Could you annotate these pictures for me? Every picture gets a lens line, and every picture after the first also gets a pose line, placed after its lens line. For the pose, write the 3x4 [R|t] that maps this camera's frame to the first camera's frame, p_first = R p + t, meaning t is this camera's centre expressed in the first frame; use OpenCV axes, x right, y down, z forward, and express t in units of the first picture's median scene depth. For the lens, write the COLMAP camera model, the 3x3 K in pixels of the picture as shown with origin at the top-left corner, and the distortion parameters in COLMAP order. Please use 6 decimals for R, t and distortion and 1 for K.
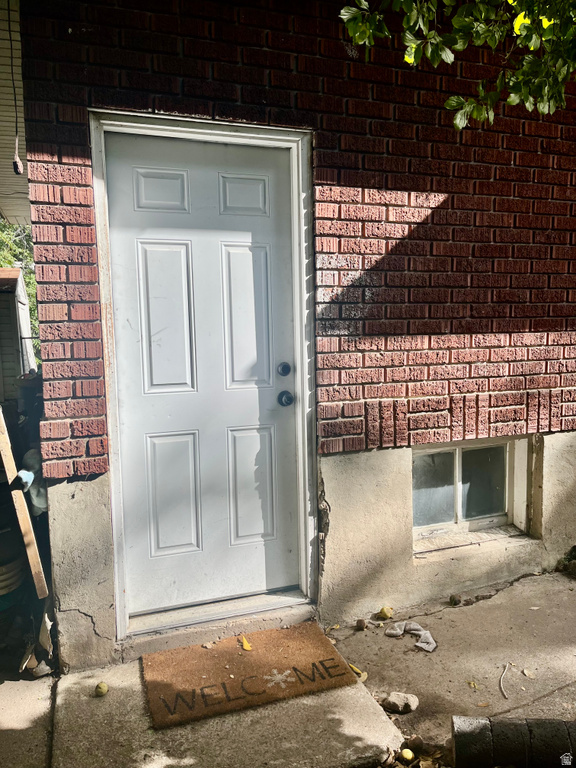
lens RADIAL K [[576.9, 0, 287.2], [0, 576.9, 384.6], [0, 0, 1]] dist [0.052339, -0.073450]
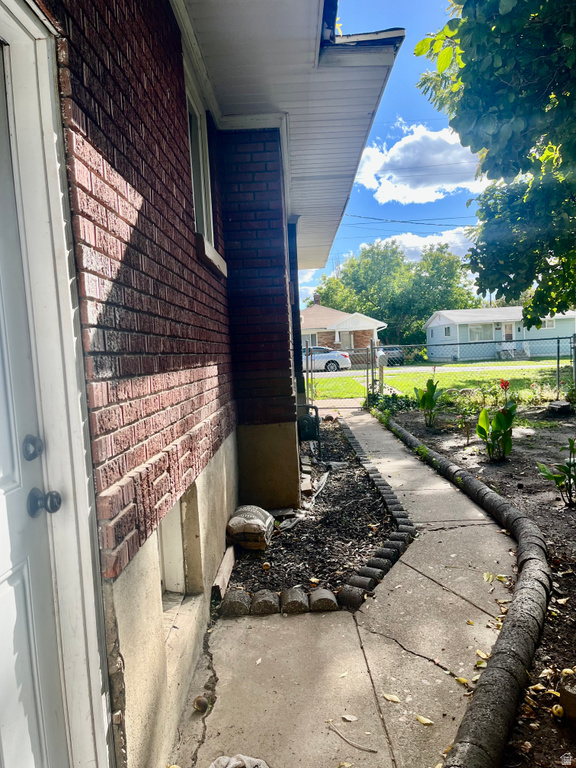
lens RADIAL K [[576.9, 0, 287.8], [0, 576.9, 383.7], [0, 0, 1]] dist [0.052339, -0.073450]
pose [[0.354701, -0.050556, 0.933612, -0.417465], [0.133132, 0.991093, 0.003088, -0.055060], [-0.925453, 0.123198, 0.358272, 0.585189]]
